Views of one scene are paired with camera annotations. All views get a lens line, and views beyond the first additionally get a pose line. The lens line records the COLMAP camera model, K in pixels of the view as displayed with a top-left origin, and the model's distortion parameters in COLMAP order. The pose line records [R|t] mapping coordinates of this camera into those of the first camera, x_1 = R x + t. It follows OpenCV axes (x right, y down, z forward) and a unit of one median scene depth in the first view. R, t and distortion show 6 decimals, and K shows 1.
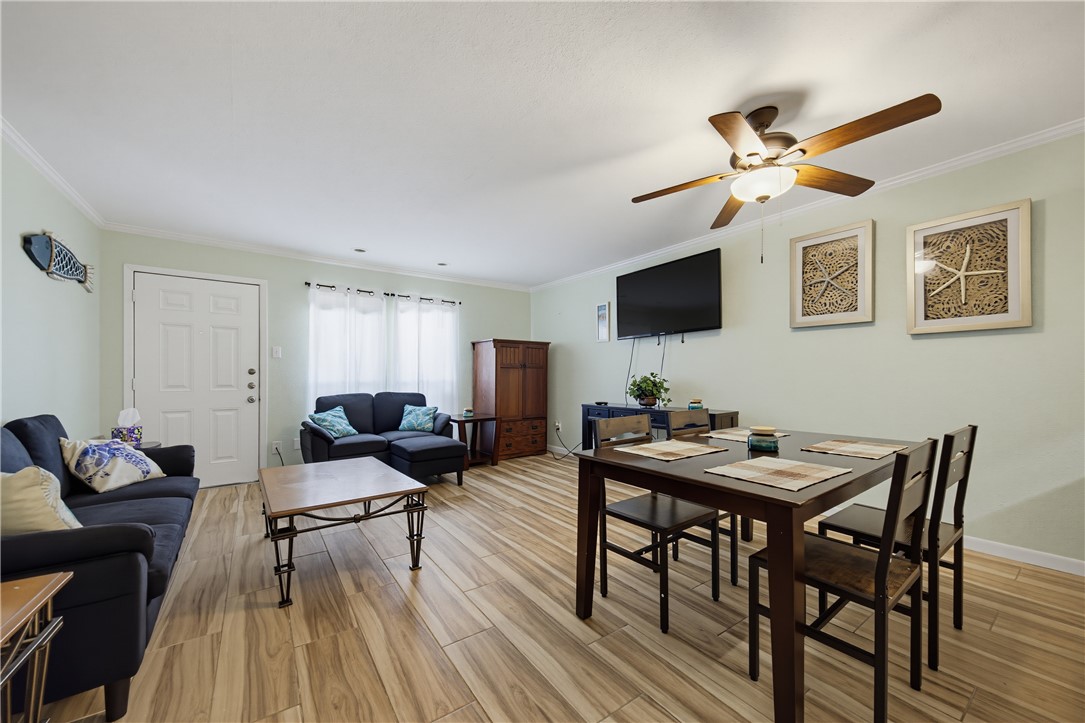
lens RADIAL K [[399.0, 0, 542.2], [0, 399.0, 374.7], [0, 0, 1]] dist [-0.000027, -0.000010]
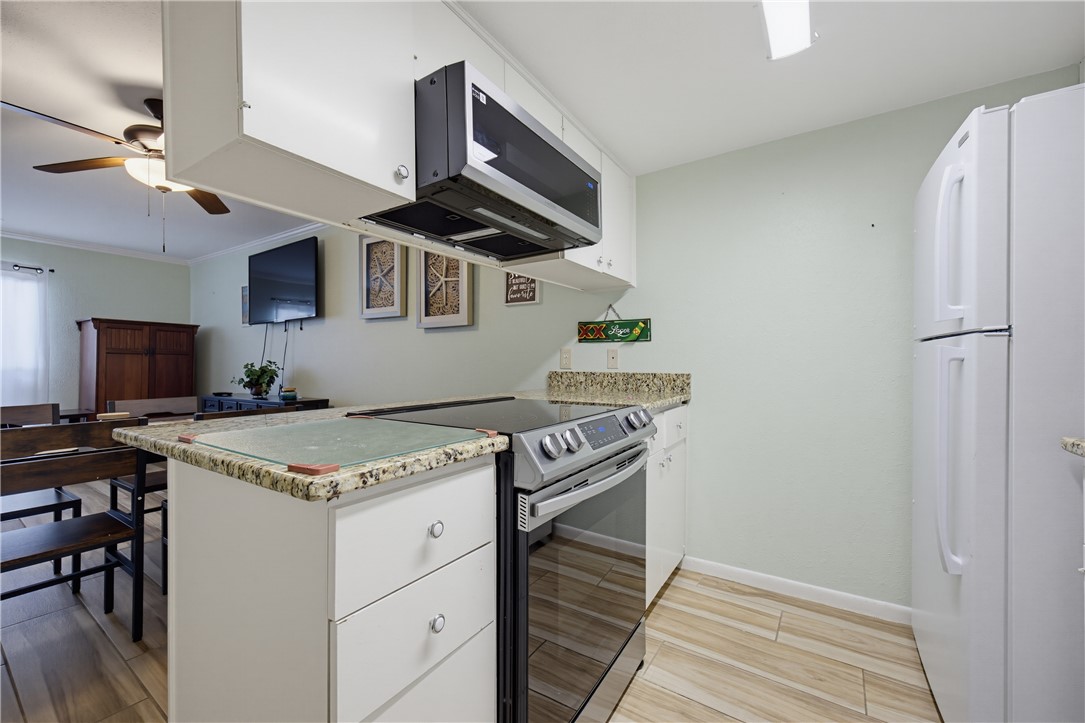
lens RADIAL K [[429.9, 0, 542.5], [0, 429.9, 361.5], [0, 0, 1]] dist [0.000575, 0.000070]
pose [[0.933265, 0.008225, 0.359095, 0.441884], [-0.005721, 0.999951, -0.008036, 0.001381], [-0.359144, 0.005445, 0.933266, -0.158235]]
